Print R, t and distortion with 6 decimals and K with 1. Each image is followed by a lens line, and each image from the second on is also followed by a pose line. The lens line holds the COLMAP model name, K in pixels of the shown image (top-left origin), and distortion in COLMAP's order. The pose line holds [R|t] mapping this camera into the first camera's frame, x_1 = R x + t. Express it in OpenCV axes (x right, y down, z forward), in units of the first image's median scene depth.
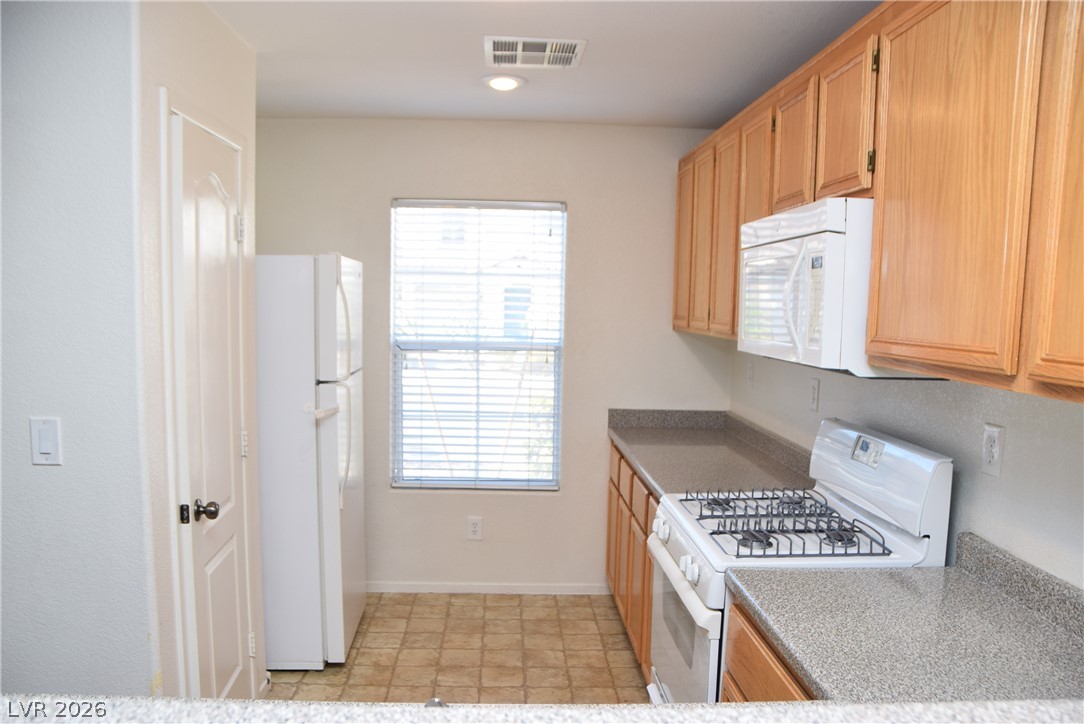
lens RADIAL K [[865.6, 0, 532.5], [0, 865.6, 396.4], [0, 0, 1]] dist [-0.150209, 0.117868]
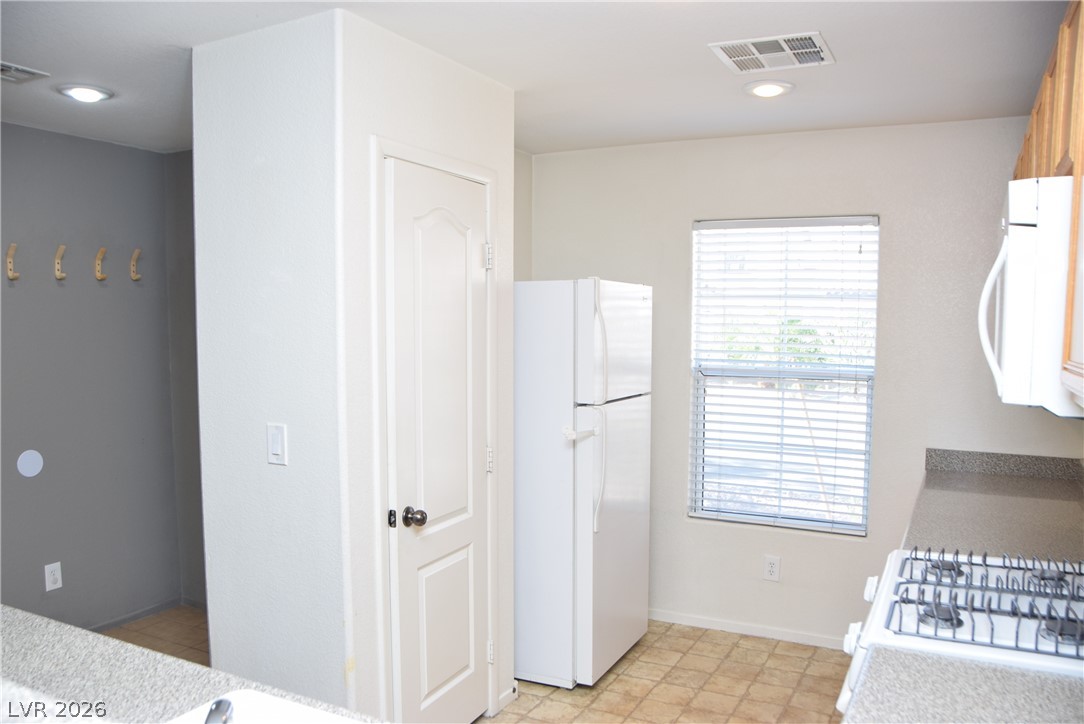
lens RADIAL K [[865.6, 0, 532.5], [0, 865.6, 396.4], [0, 0, 1]] dist [-0.150209, 0.117868]
pose [[0.866374, 0.028788, -0.498566, 0.197298], [-0.044927, 0.998782, -0.020399, -0.002896], [0.497371, 0.040073, 0.866612, 0.078090]]
